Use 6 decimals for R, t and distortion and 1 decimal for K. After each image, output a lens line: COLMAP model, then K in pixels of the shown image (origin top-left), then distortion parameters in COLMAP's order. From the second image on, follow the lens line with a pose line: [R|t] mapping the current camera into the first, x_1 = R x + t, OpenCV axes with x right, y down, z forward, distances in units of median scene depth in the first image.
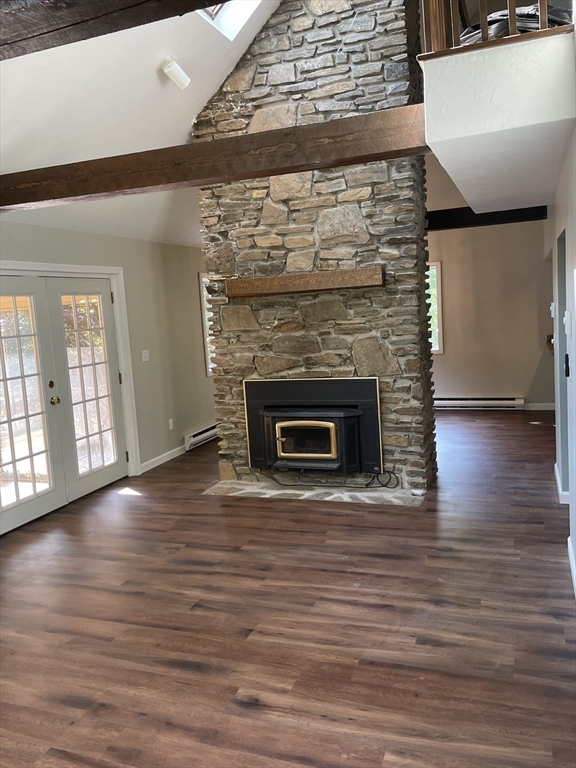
lens RADIAL K [[631.0, 0, 274.1], [0, 631.0, 380.3], [0, 0, 1]] dist [0.025433, -0.016768]
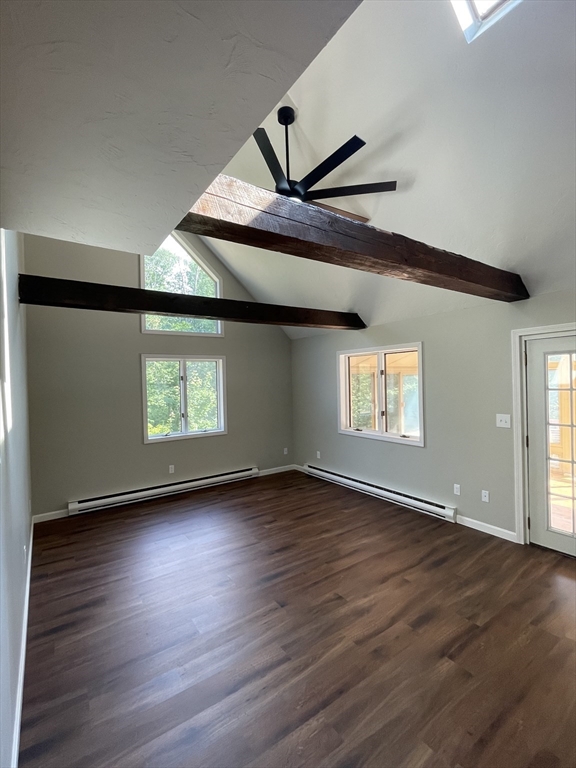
lens RADIAL K [[351.4, 0, 291.1], [0, 351.4, 386.4], [0, 0, 1]] dist [-0.003502, -0.001152]
pose [[-0.545613, 0.091177, -0.833063, 0.530731], [-0.041899, 0.989853, 0.135778, -0.195218], [0.836989, 0.108987, -0.536256, 1.286705]]
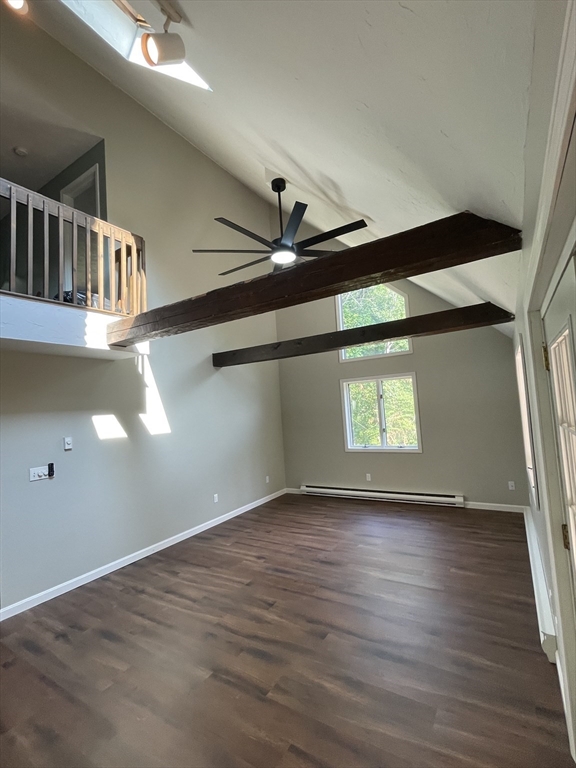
lens RADIAL K [[351.4, 0, 291.1], [0, 351.4, 386.4], [0, 0, 1]] dist [-0.003502, -0.001152]
pose [[-0.976508, 0.135406, 0.167625, -0.388561], [0.146094, 0.987844, 0.053107, -0.206580], [-0.158397, 0.076348, -0.984419, 1.813667]]
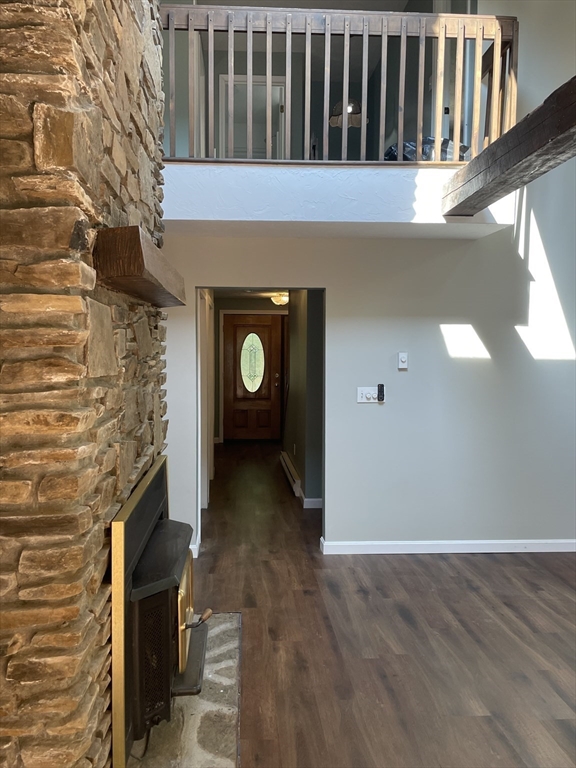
lens RADIAL K [[631.0, 0, 274.1], [0, 631.0, 380.3], [0, 0, 1]] dist [0.025433, -0.016768]
pose [[-0.415063, 0.019991, 0.909573, -0.661816], [0.139007, 0.989414, 0.041687, -0.136636], [-0.899111, 0.143739, -0.413447, 1.729770]]
